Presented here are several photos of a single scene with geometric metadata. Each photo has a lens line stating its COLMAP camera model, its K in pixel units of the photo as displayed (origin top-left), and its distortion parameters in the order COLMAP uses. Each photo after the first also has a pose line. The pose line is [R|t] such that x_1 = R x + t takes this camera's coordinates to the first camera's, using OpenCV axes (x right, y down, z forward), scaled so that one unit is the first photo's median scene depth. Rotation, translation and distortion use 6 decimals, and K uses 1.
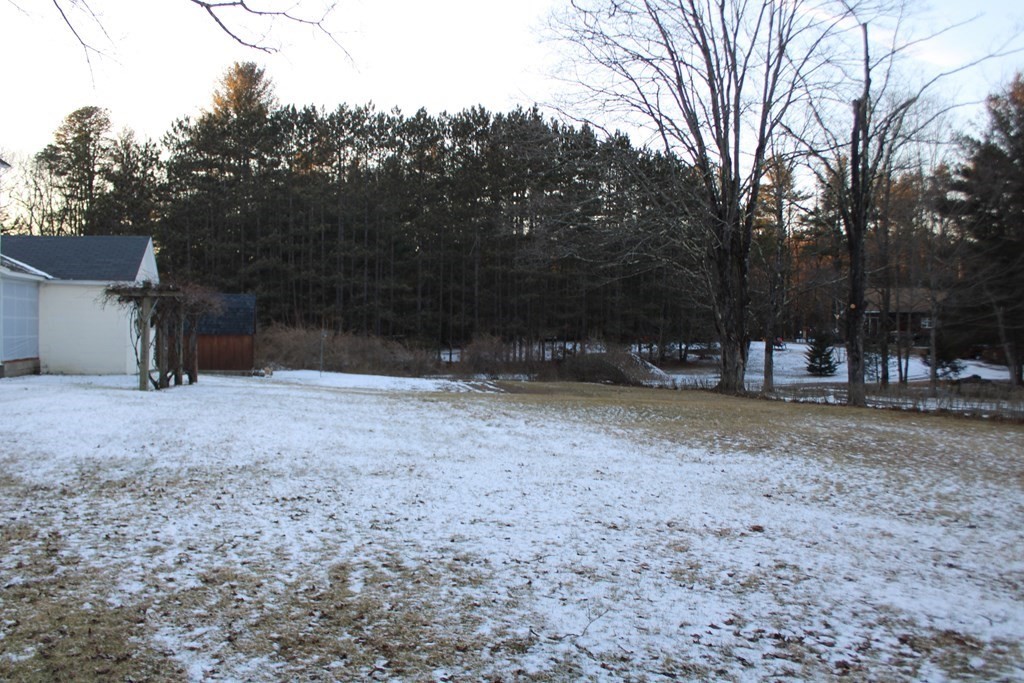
lens RADIAL K [[909.5, 0, 512.0], [0, 909.5, 341.5], [0, 0, 1]] dist [-0.166380, 0.203174]
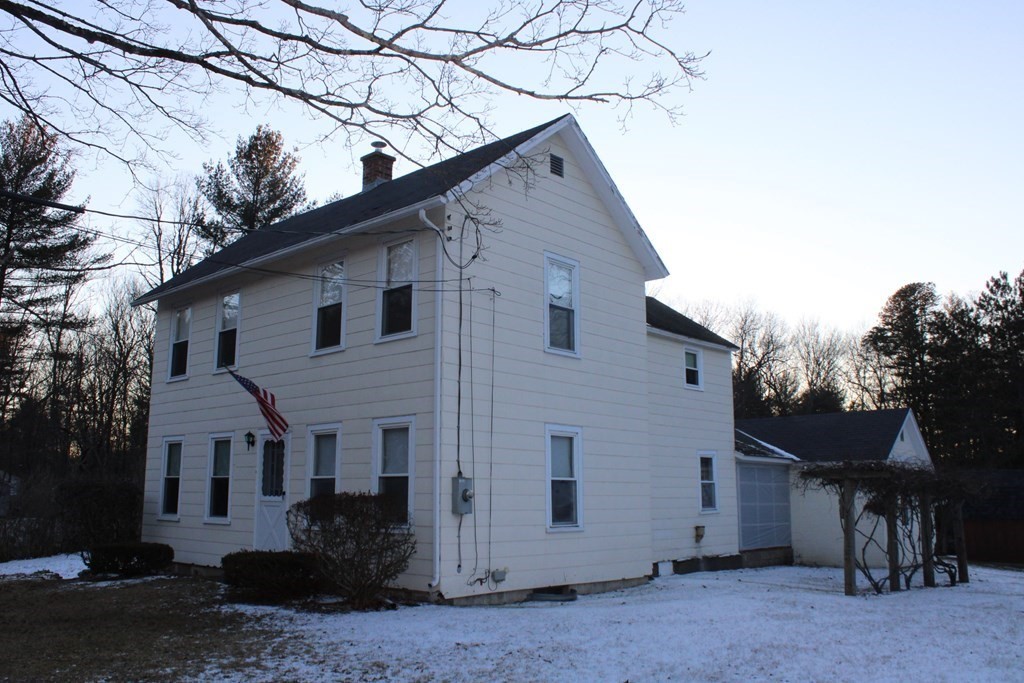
lens RADIAL K [[880.8, 0, 582.6], [0, 880.8, 340.7], [0, 0, 1]] dist [-0.039323, 0.001648]
pose [[0.631690, -0.148486, -0.760868, 0.033676], [-0.007014, 0.980350, -0.197142, -0.005720], [0.775190, 0.129870, 0.618235, 0.117523]]
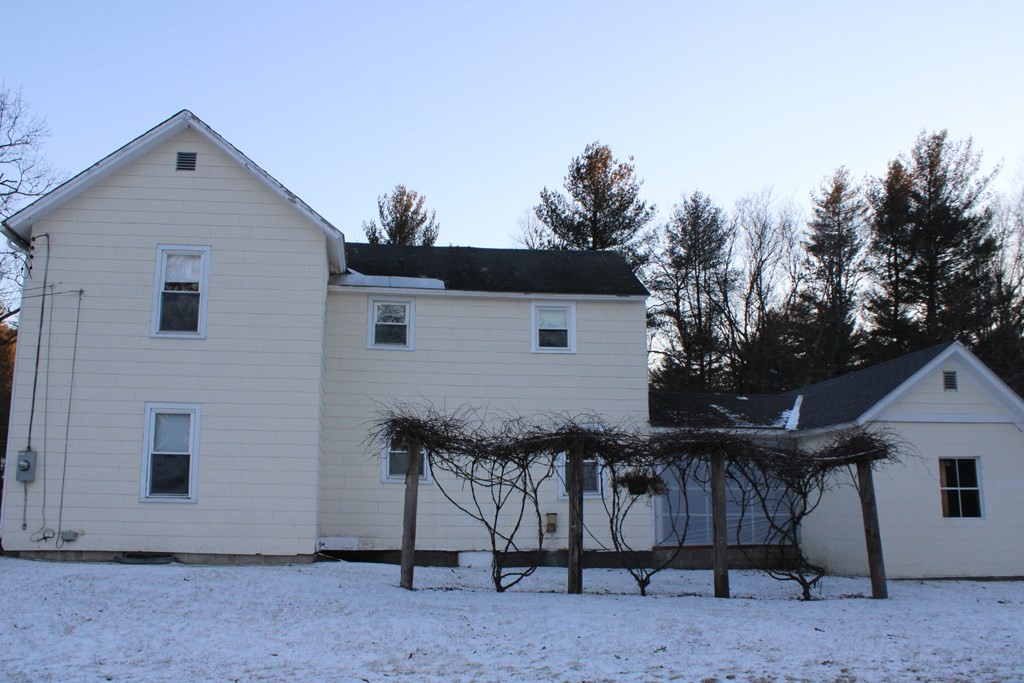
lens RADIAL K [[909.5, 0, 512.0], [0, 909.5, 341.5], [0, 0, 1]] dist [-0.166380, 0.203174]
pose [[-0.072498, -0.192312, -0.978652, 0.105853], [-0.024866, 0.981278, -0.190985, -0.000119], [0.997059, 0.010489, -0.075923, 0.440436]]
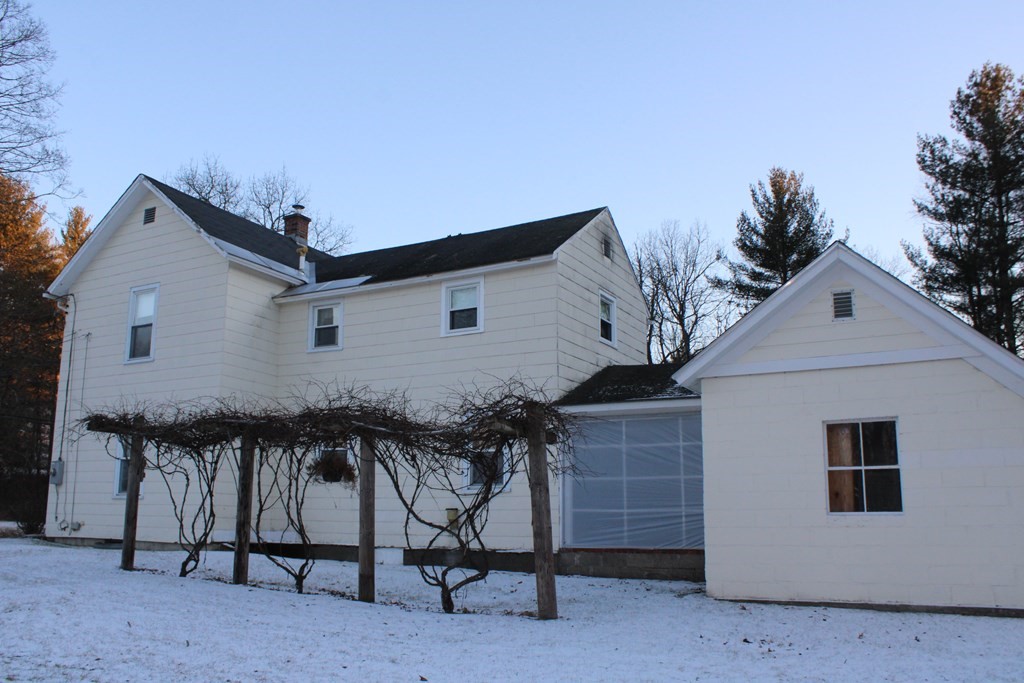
lens RADIAL K [[909.5, 0, 512.0], [0, 909.5, 341.5], [0, 0, 1]] dist [-0.166380, 0.203174]
pose [[-0.668092, -0.156220, -0.727495, -0.024984], [-0.026291, 0.982058, -0.186739, -0.000932], [0.743614, -0.105633, -0.660212, 0.671364]]
